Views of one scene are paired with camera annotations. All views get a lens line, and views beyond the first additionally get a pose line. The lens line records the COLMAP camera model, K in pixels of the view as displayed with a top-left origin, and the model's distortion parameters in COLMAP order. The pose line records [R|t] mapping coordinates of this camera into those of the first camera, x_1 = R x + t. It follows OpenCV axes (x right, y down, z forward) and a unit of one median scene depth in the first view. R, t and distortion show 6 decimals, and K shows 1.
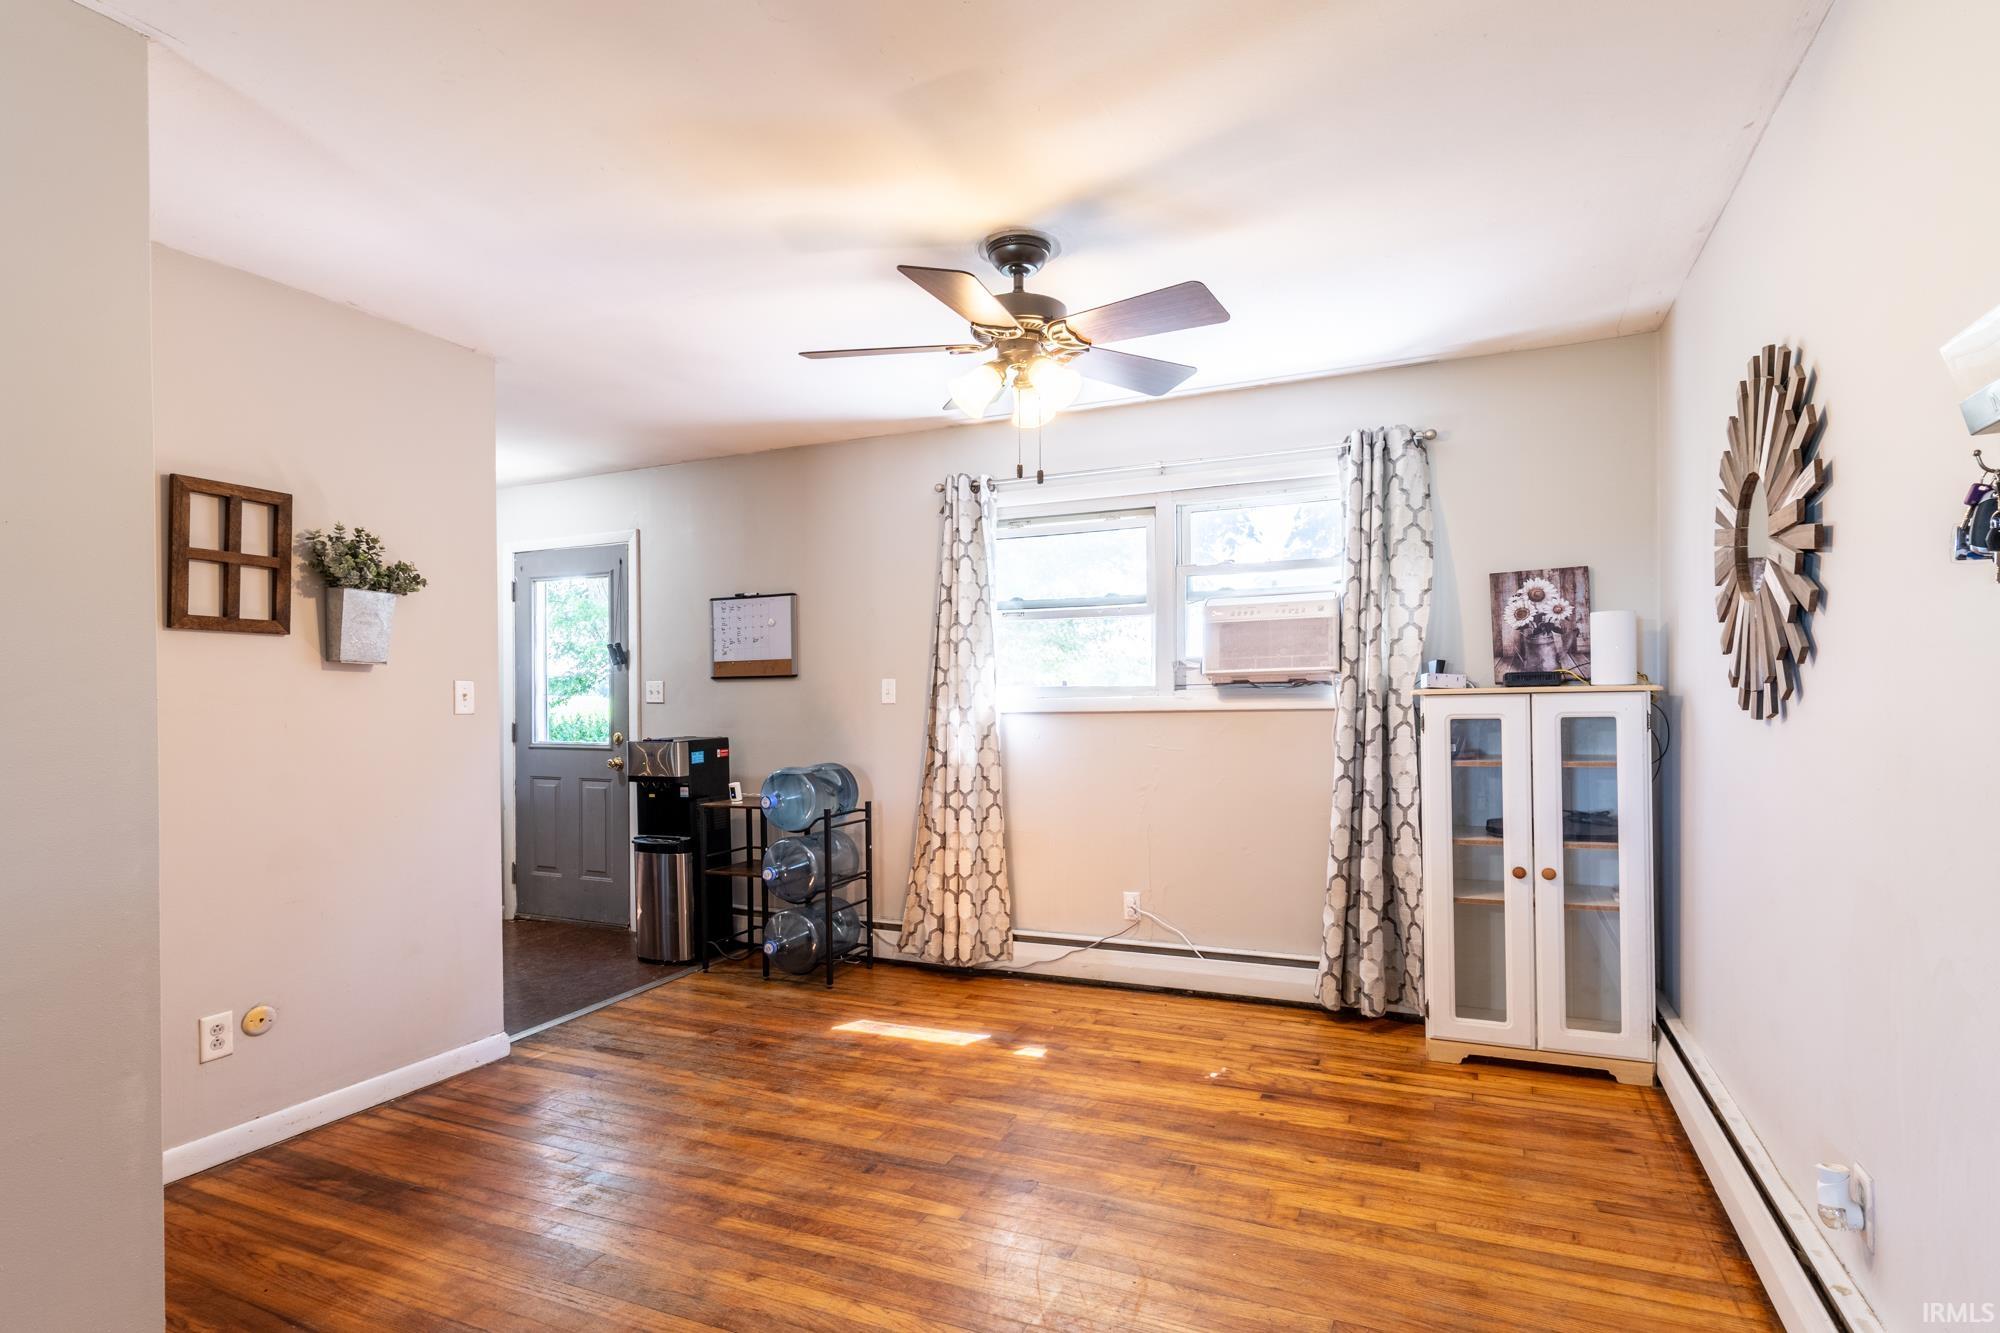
lens RADIAL K [[976.3, 0, 944.6], [0, 976.3, 688.8], [0, 0, 1]] dist [-0.001768, 0.000072]
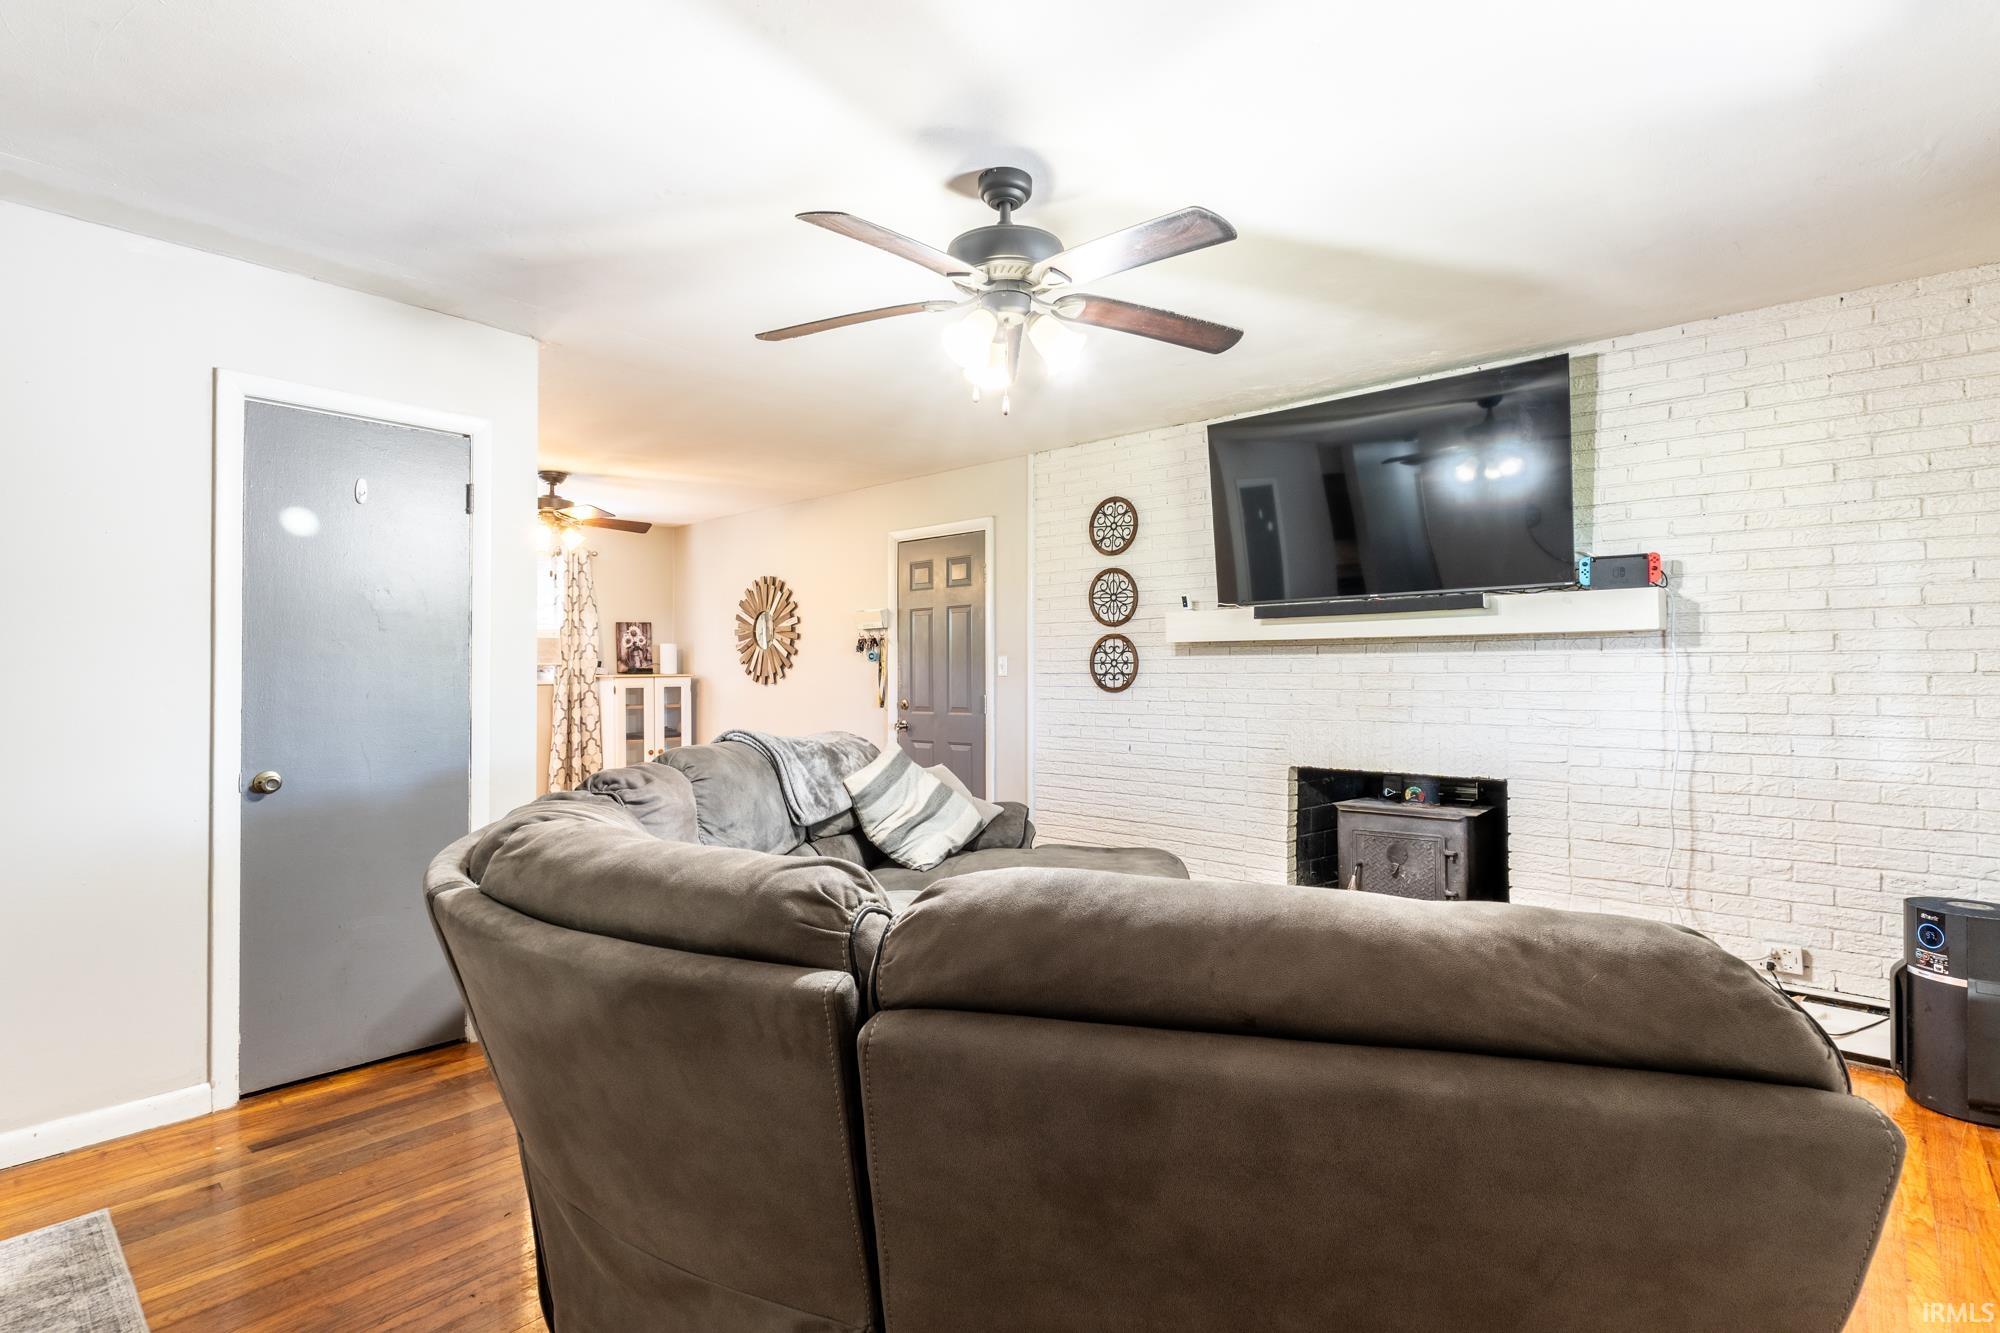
lens RADIAL K [[976.3, 0, 1007.8], [0, 976.3, 655.7], [0, 0, 1]] dist [-0.001768, 0.000072]
pose [[0.240865, 0.021088, 0.970330, -1.369282], [-0.004474, 0.999777, -0.020617, -0.002368], [-0.970548, 0.000625, 0.240906, -0.380671]]
